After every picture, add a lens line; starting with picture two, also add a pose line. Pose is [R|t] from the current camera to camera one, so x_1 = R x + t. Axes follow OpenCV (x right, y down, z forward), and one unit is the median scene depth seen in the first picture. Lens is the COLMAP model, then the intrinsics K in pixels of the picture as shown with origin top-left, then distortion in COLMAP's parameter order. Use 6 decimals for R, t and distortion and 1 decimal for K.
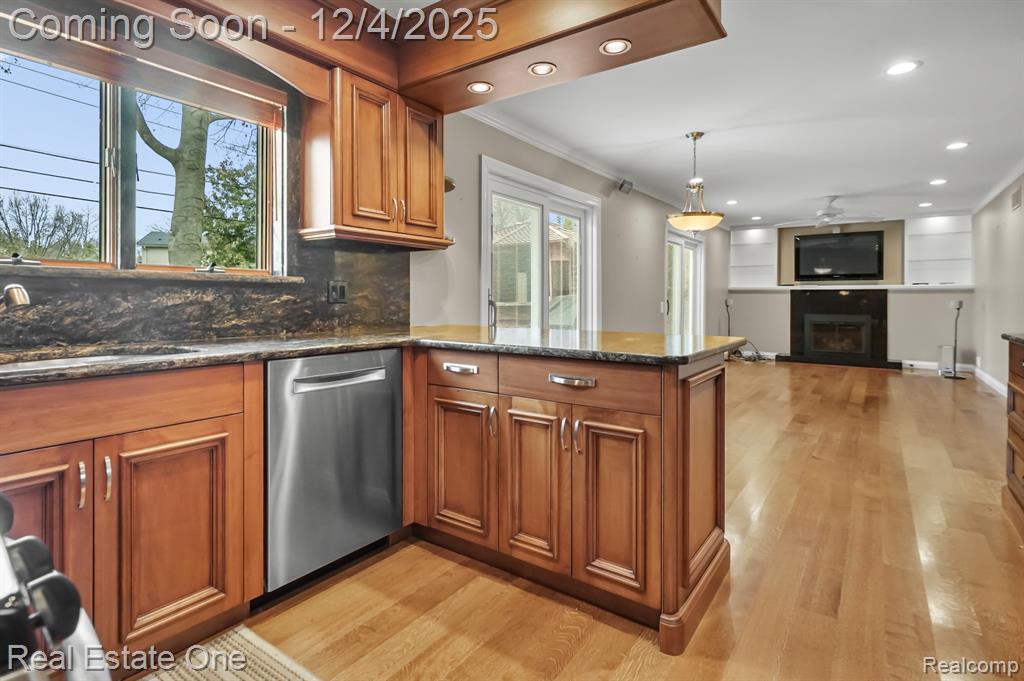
lens RADIAL K [[507.9, 0, 499.1], [0, 507.9, 300.5], [0, 0, 1]] dist [0.001399, -0.001465]
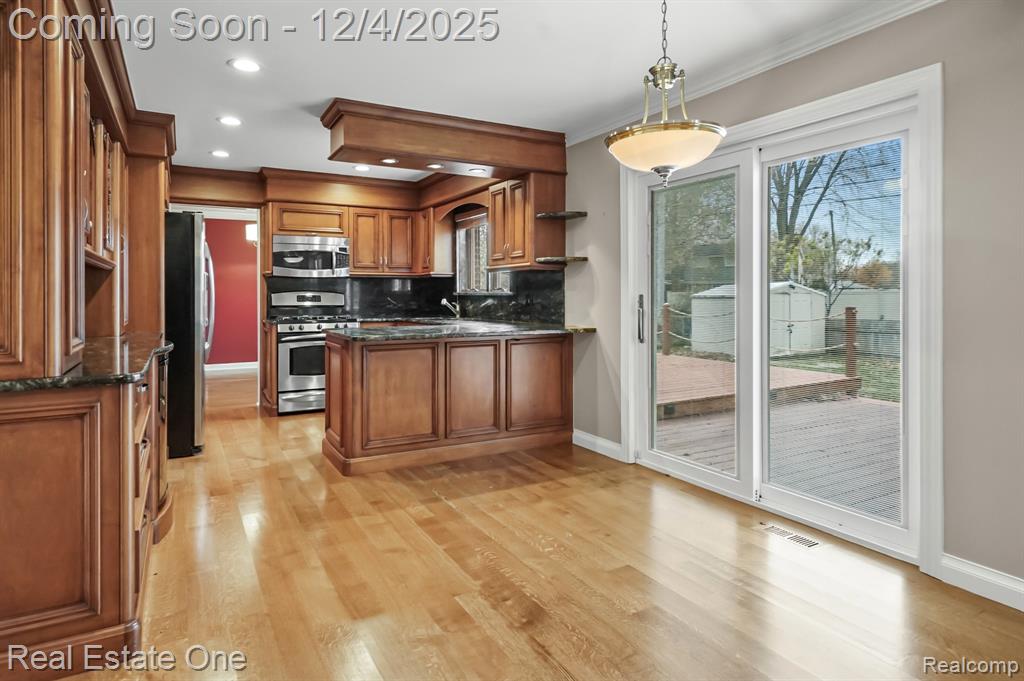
lens RADIAL K [[583.0, 0, 504.8], [0, 583.0, 287.2], [0, 0, 1]] dist [0.010458, -0.000163]
pose [[-0.420263, -0.013319, -0.907304, 1.771626], [-0.002843, 0.999907, -0.013362, -0.038573], [0.907398, -0.003036, -0.420262, 2.070099]]
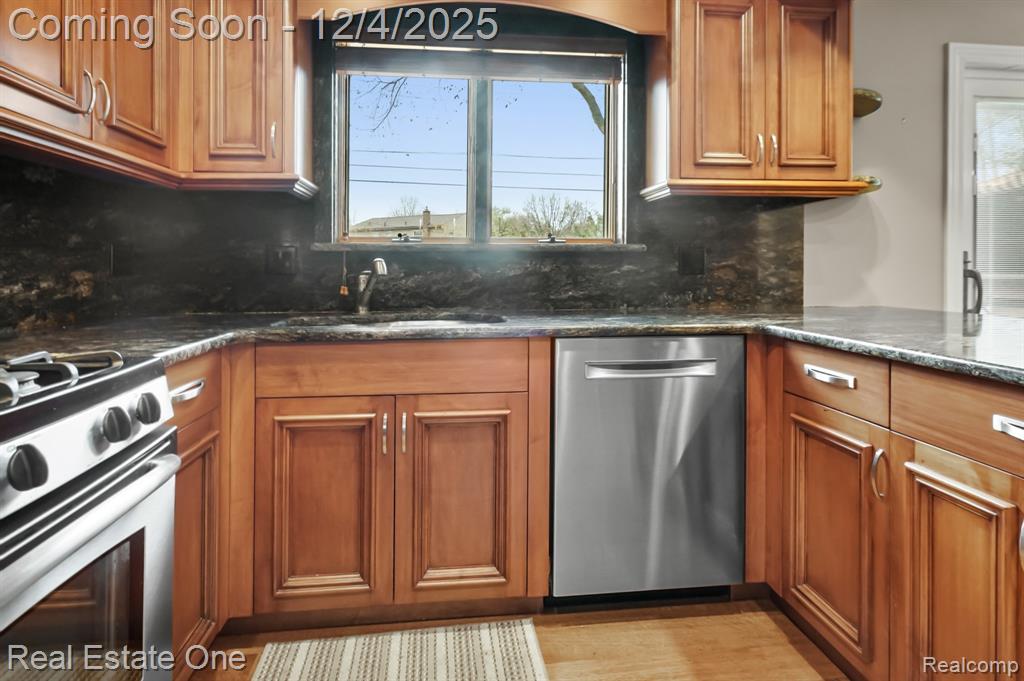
lens RADIAL K [[522.8, 0, 508.7], [0, 522.8, 271.8], [0, 0, 1]] dist [-0.007015, 0.003726]
pose [[0.673111, -0.001351, -0.739540, 0.131006], [0.001926, 0.999998, -0.000073, 0.001112], [0.739539, -0.001375, 0.673113, 0.243303]]
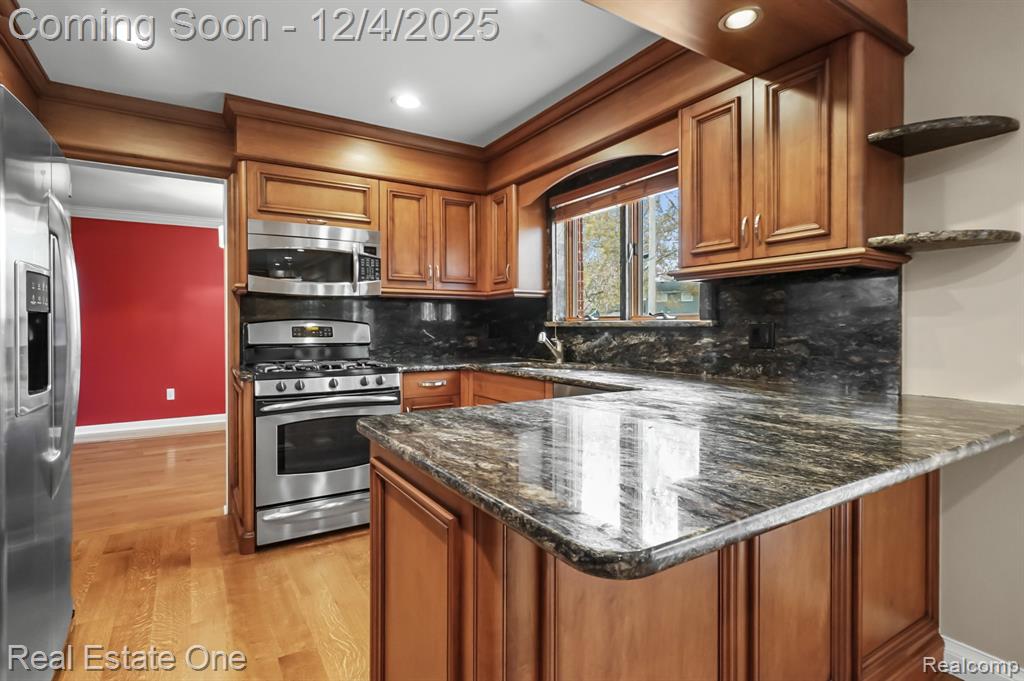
lens RADIAL K [[507.9, 0, 503.7], [0, 507.9, 323.5], [0, 0, 1]] dist [0.001399, -0.001465]
pose [[-0.378368, -0.006132, -0.925635, 0.756112], [-0.002193, 0.999981, -0.005728, -0.035915], [0.925653, -0.000138, -0.378374, 1.088964]]
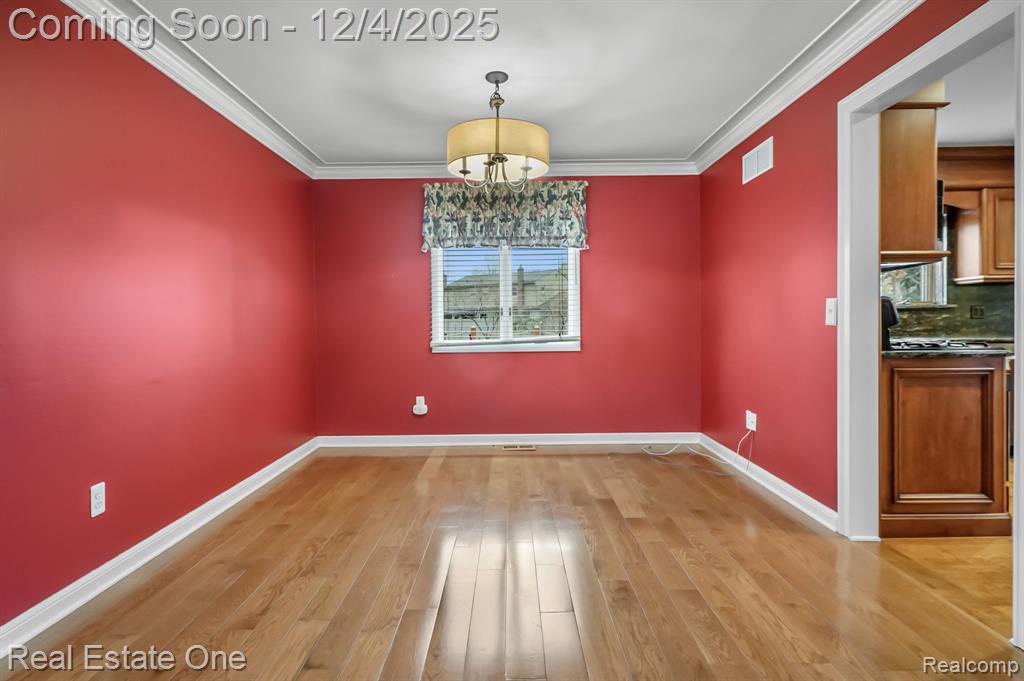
lens RADIAL K [[507.9, 0, 468.8], [0, 507.9, 324.5], [0, 0, 1]] dist [0.001399, -0.001465]
pose [[0.575821, -0.003337, -0.817569, 0.107320], [0.010596, 0.999938, 0.003382, 0.001500], [0.817507, -0.010611, 0.575821, -1.625984]]
